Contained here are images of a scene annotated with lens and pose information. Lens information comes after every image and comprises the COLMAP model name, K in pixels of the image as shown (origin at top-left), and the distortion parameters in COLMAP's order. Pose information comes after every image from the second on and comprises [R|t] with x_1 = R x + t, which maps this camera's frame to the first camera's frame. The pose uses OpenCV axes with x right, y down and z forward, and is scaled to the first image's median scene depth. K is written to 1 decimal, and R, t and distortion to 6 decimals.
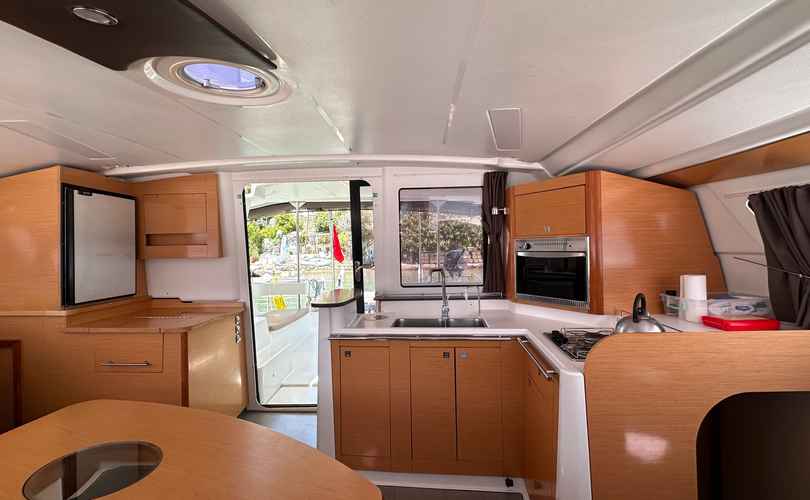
lens RADIAL K [[354.5, 0, 405.1], [0, 354.5, 245.9], [0, 0, 1]] dist [0.001756, 0.000196]
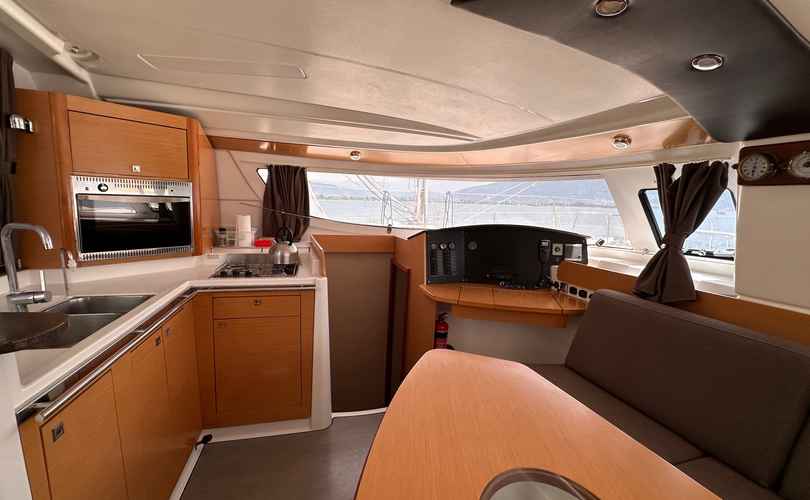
lens RADIAL K [[357.0, 0, 404.3], [0, 357.0, 249.5], [0, 0, 1]] dist [0.001386, 0.000512]
pose [[-0.339095, -0.122094, 0.932796, -0.400623], [-0.029309, 0.992432, 0.119246, 0.014846], [-0.940296, 0.013096, -0.340107, 0.444463]]
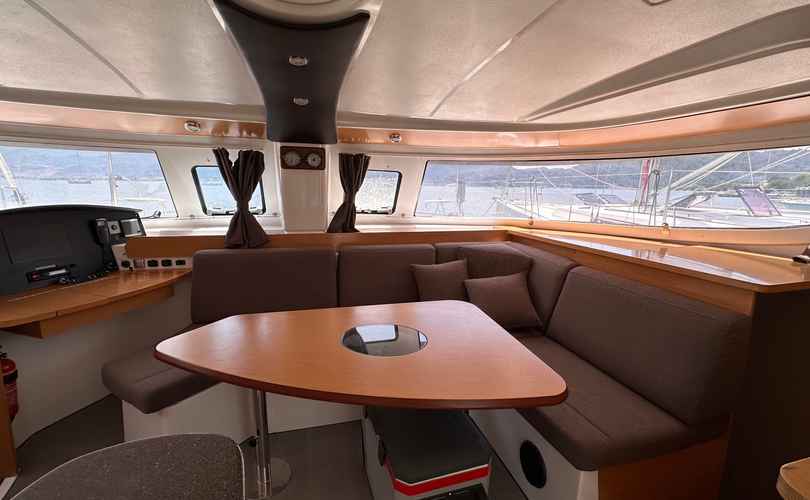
lens RADIAL K [[357.0, 0, 404.3], [0, 357.0, 249.5], [0, 0, 1]] dist [0.001386, 0.000512]
pose [[-0.956642, 0.047937, -0.287294, -0.166316], [-0.003775, 0.984240, 0.176798, 0.012066], [0.291241, 0.170217, -0.941385, 0.697572]]
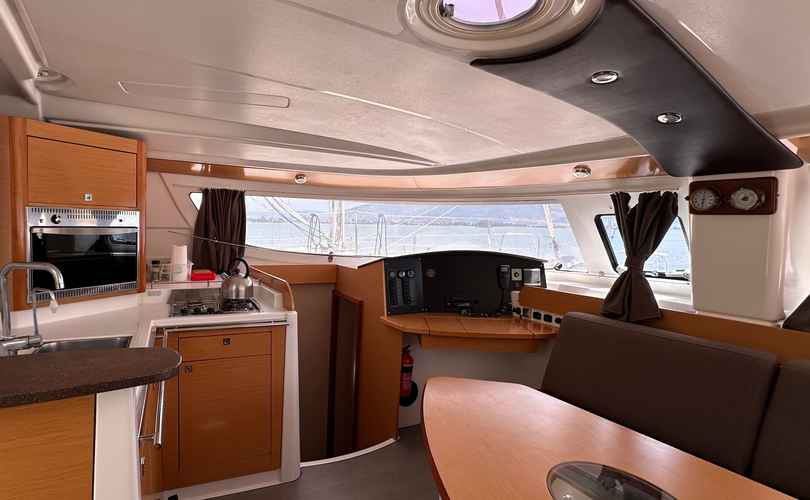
lens RADIAL K [[434.4, 0, 345.8], [0, 434.4, 248.4], [0, 0, 1]] dist [0.001241, 0.000294]
pose [[-0.467306, -0.047582, 0.882814, -0.433312], [-0.016875, 0.998849, 0.044903, 0.006798], [-0.883935, 0.006086, -0.467571, 0.607228]]
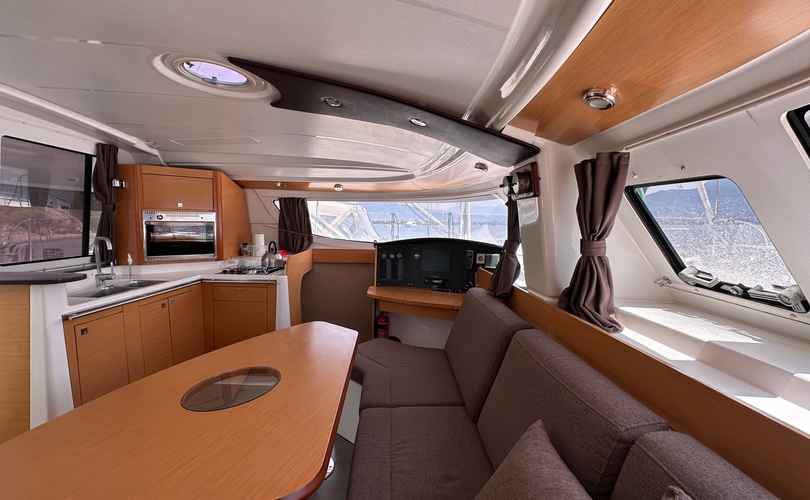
lens RADIAL K [[357.0, 0, 404.3], [0, 357.0, 249.5], [0, 0, 1]] dist [0.001386, 0.000512]
pose [[-0.058150, -0.059202, 0.996551, -0.649877], [-0.008139, 0.998235, 0.058827, 0.022384], [-0.998275, -0.004690, -0.058529, 0.145470]]
